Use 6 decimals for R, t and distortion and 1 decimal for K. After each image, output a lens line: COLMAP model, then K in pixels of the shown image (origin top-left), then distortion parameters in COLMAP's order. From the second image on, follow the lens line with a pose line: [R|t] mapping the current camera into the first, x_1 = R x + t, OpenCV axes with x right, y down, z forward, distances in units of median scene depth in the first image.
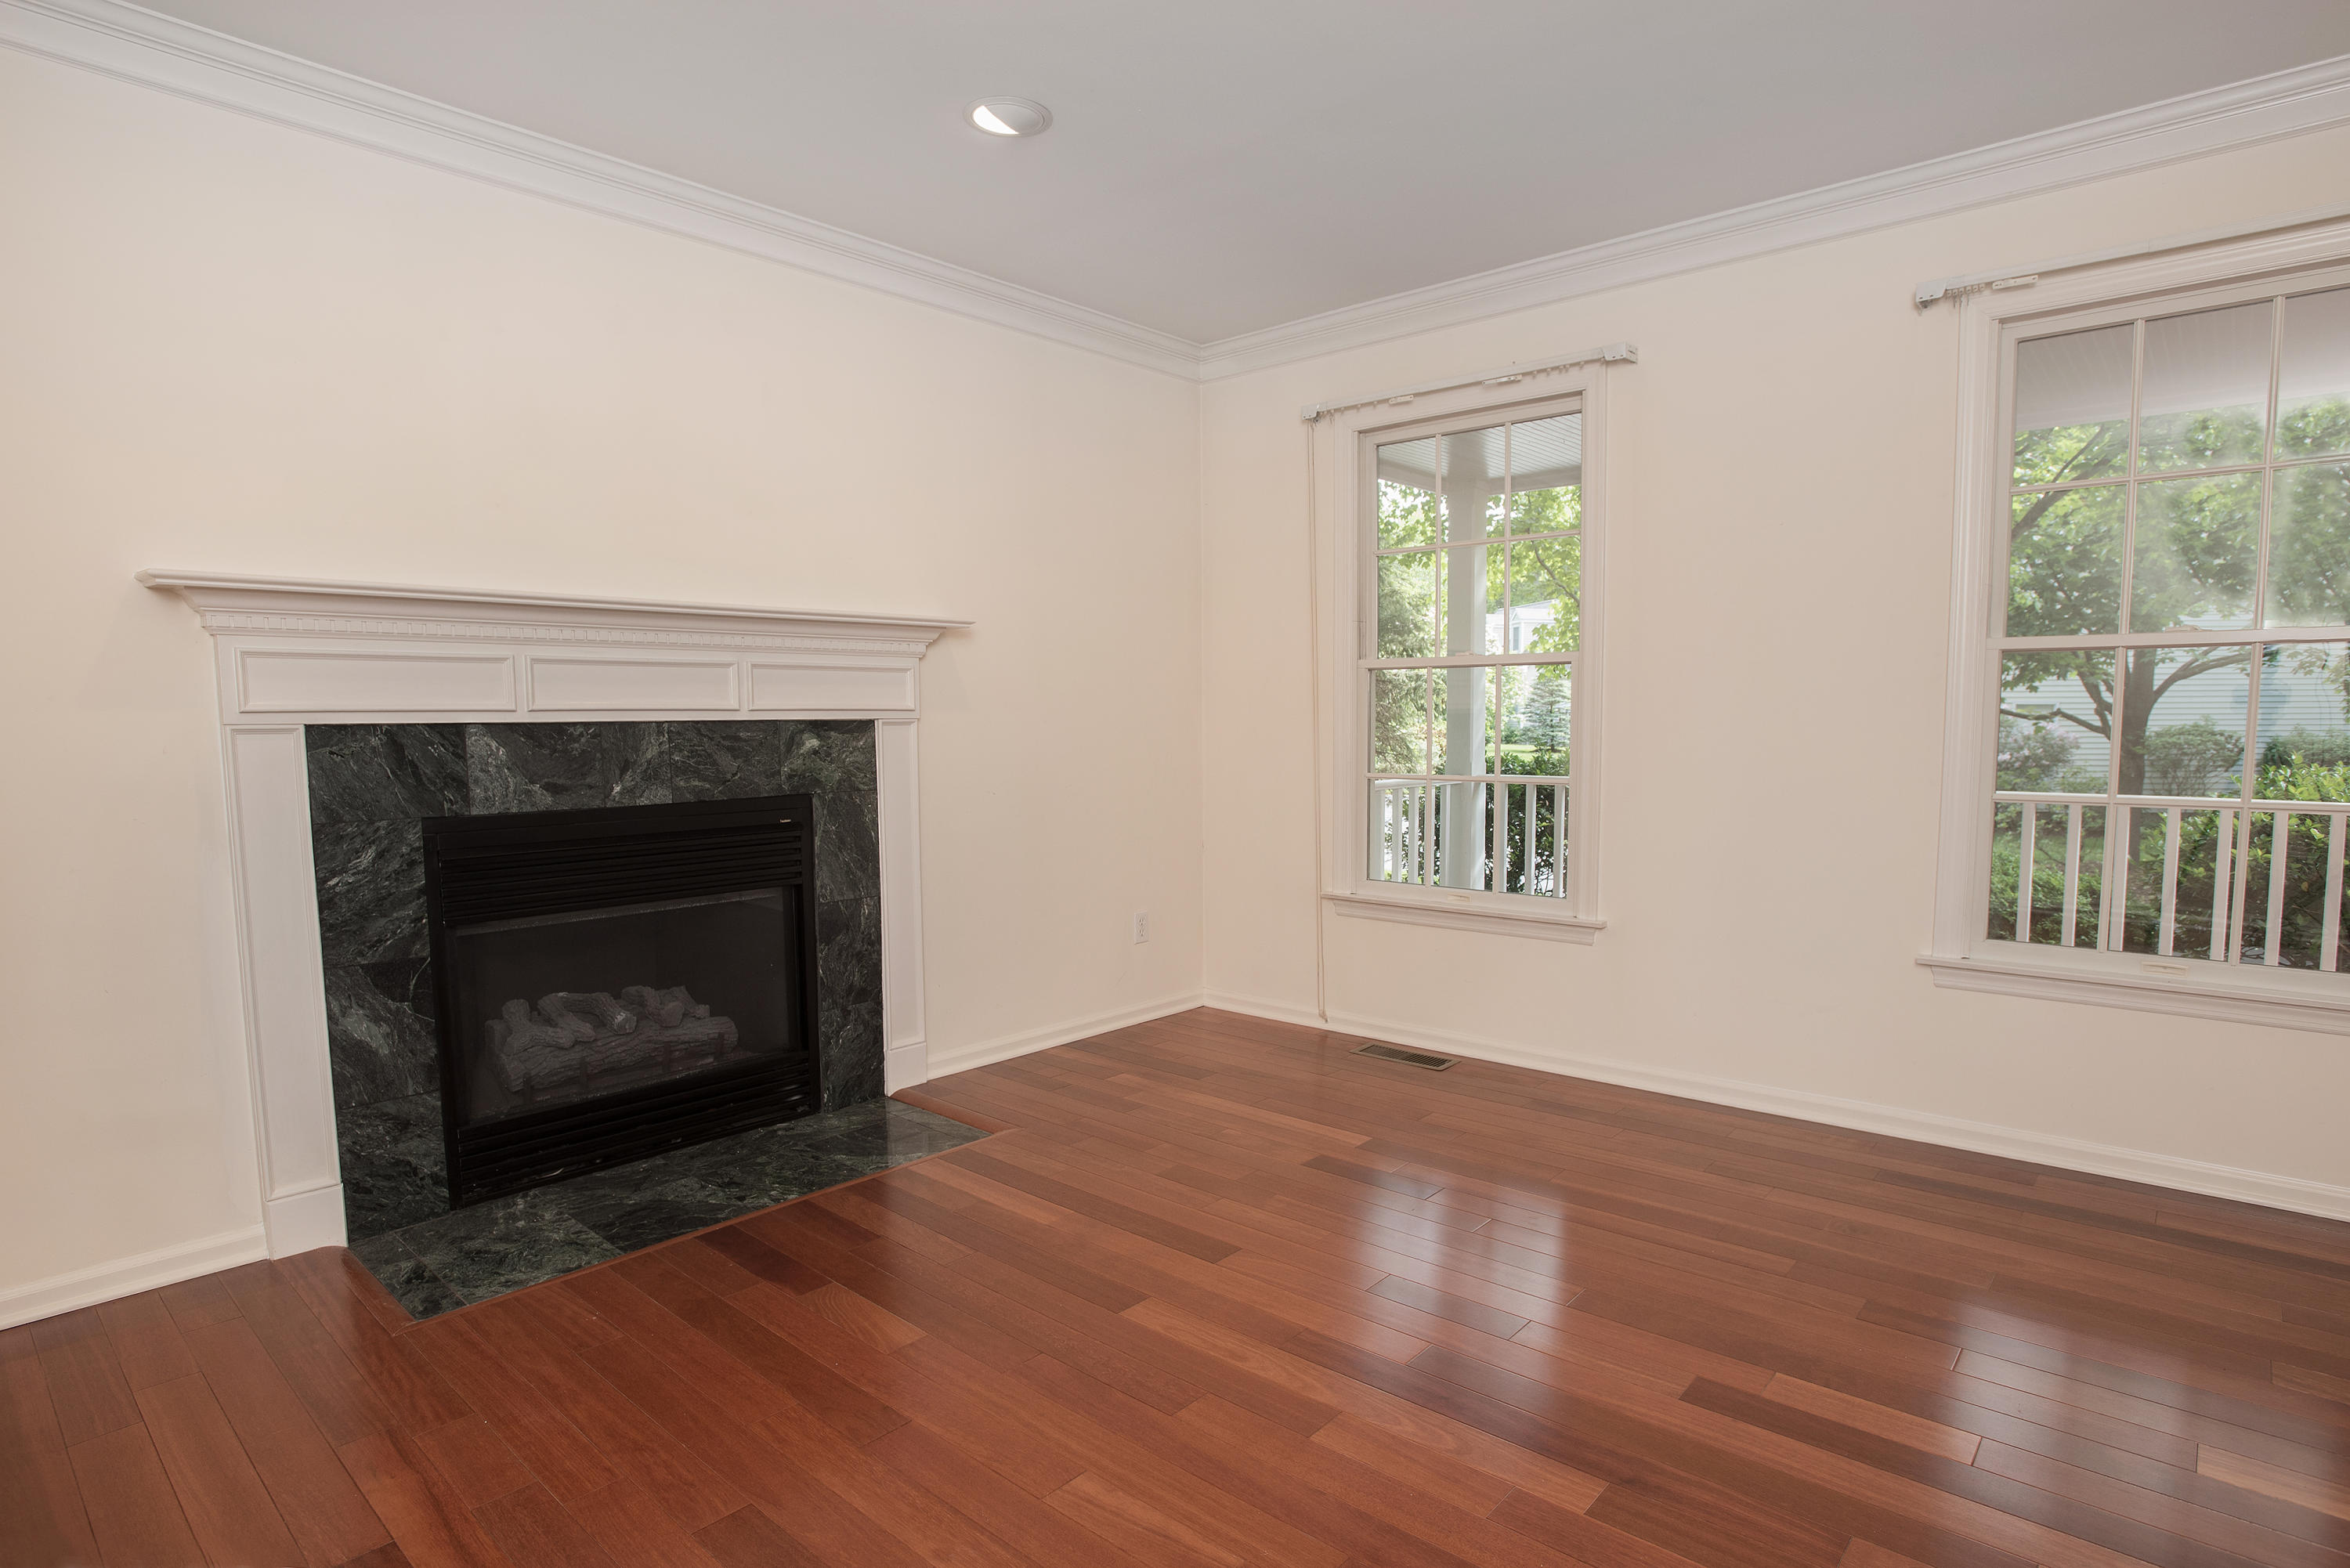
lens RADIAL K [[1261.9, 0, 1157.7], [0, 1261.9, 823.1], [0, 0, 1]] dist [-0.031014, 0.003024]
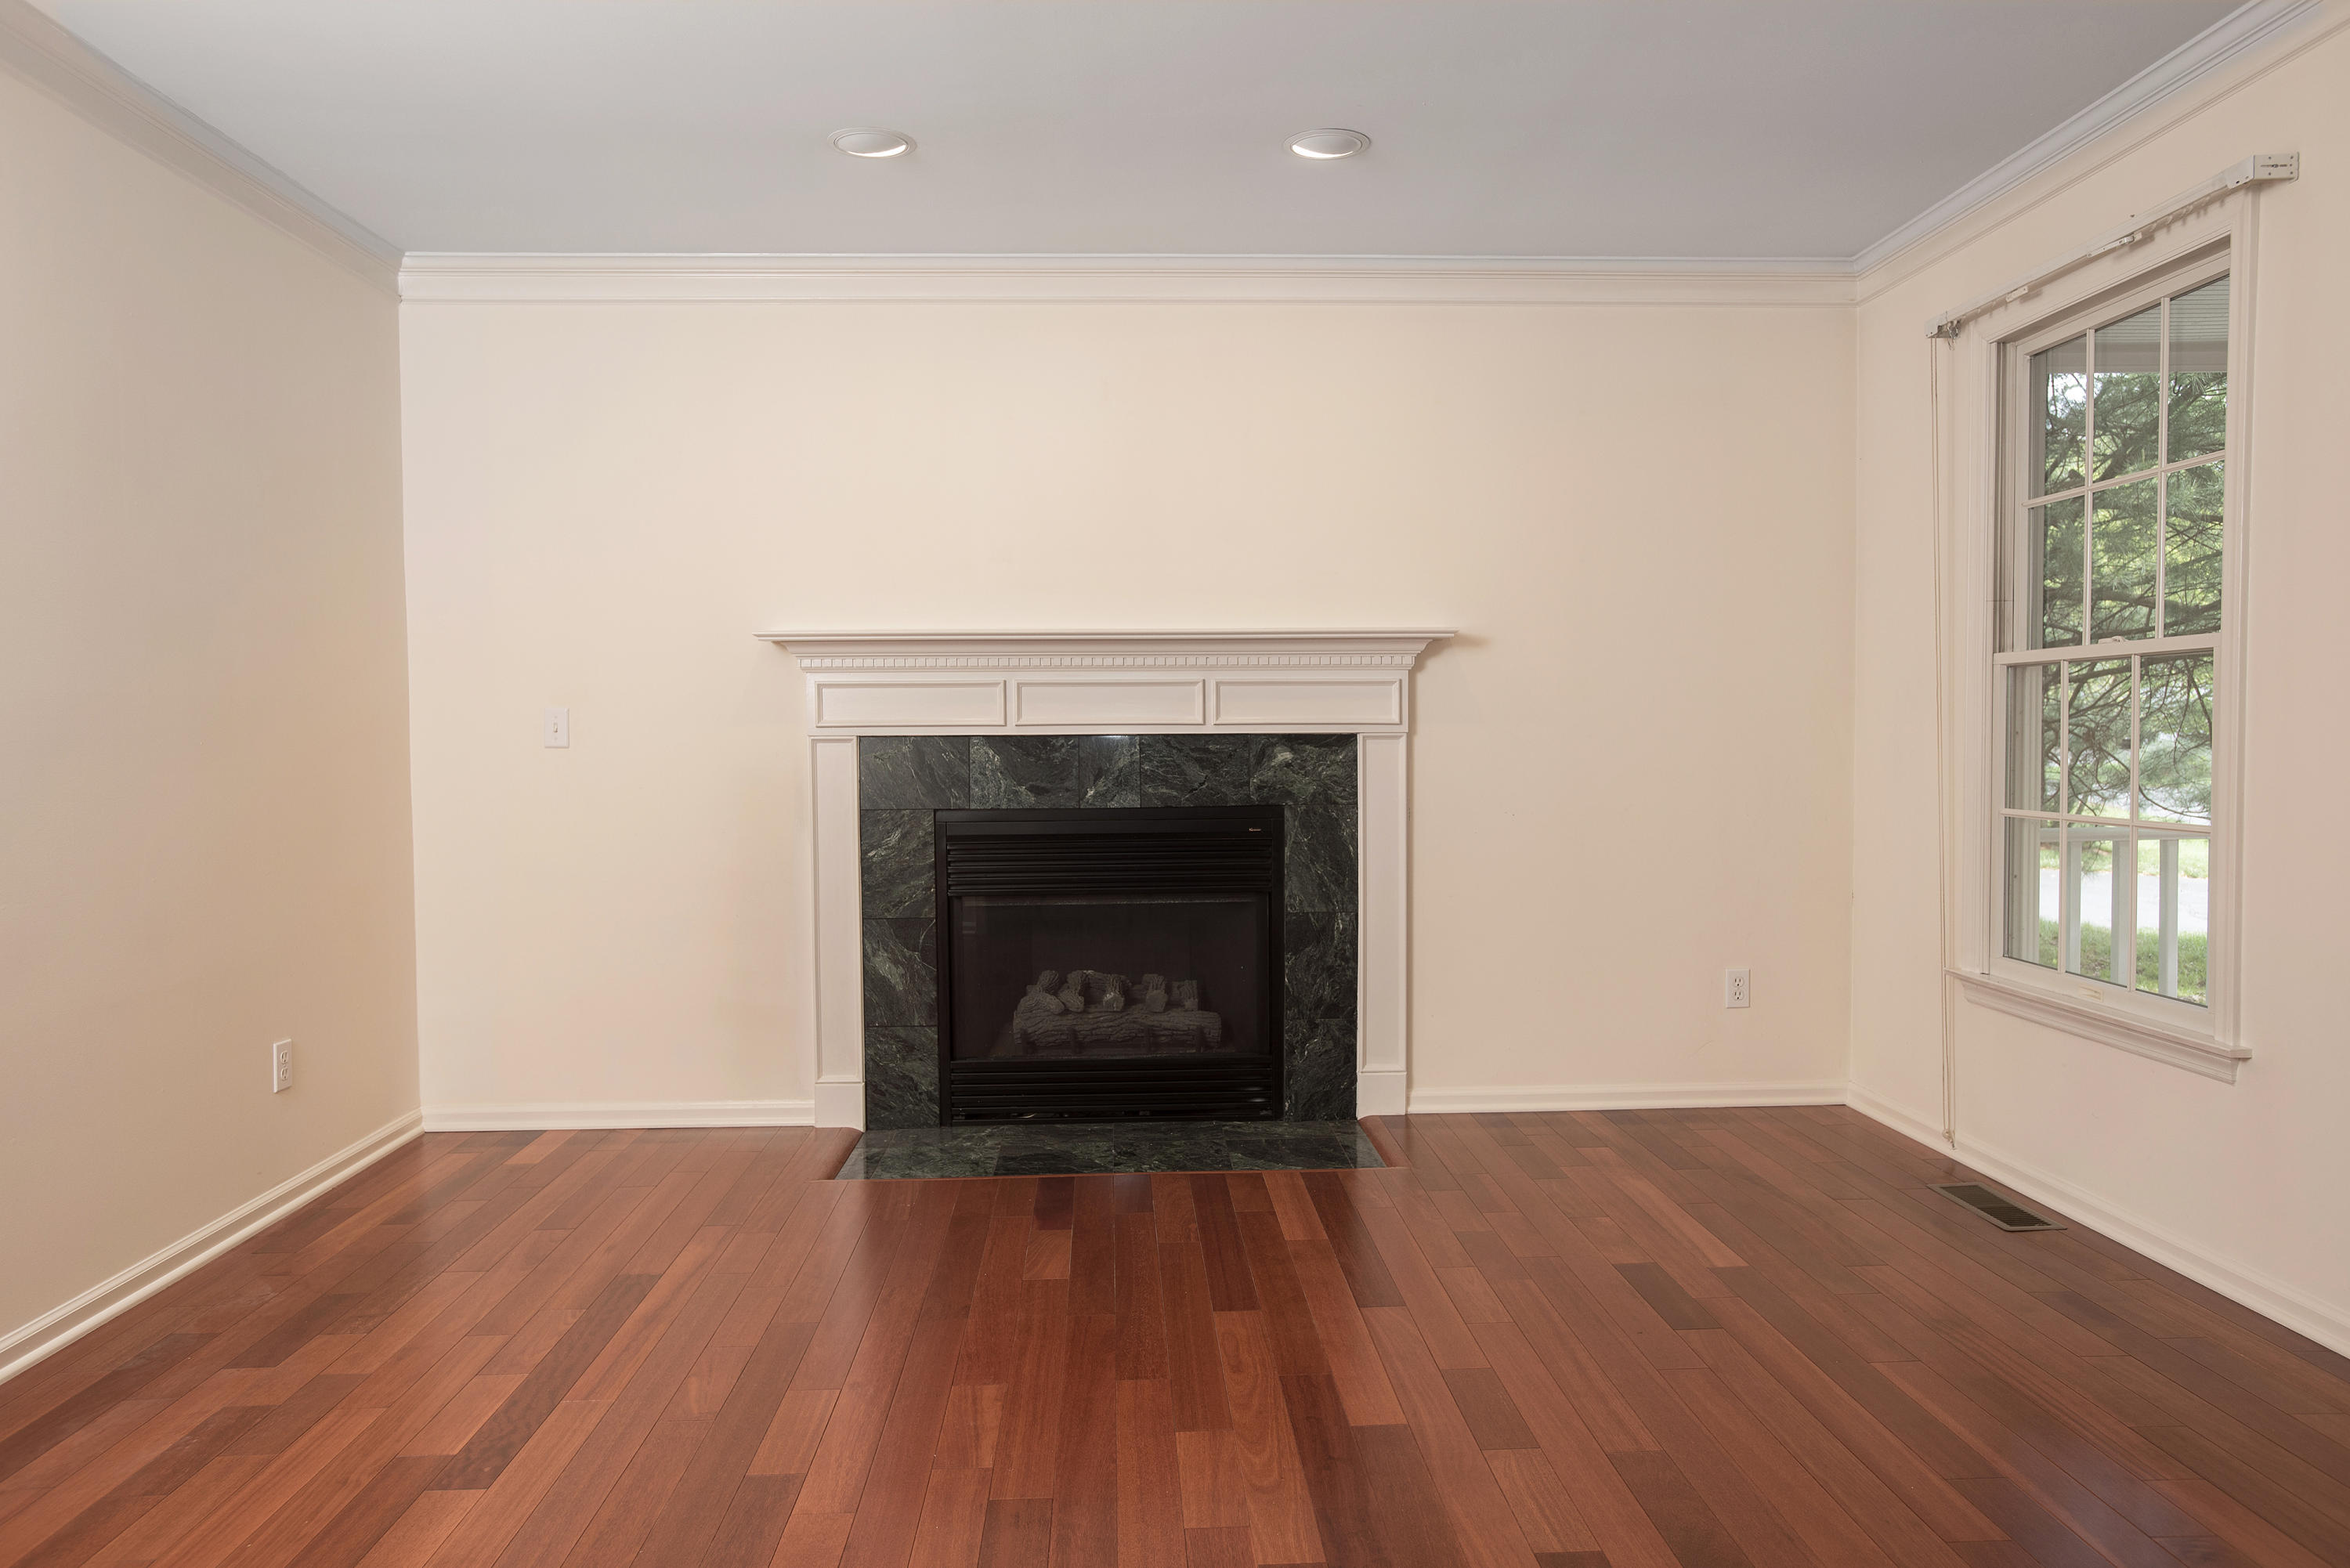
lens RADIAL K [[1587.5, 0, 1178.7], [0, 1587.5, 786.7], [0, 0, 1]] dist [-0.001518, 0.004620]
pose [[0.701503, 0.027926, -0.712119, 0.648381], [-0.058948, 0.998082, -0.018929, -0.009681], [0.710224, 0.055257, 0.701803, 0.032071]]
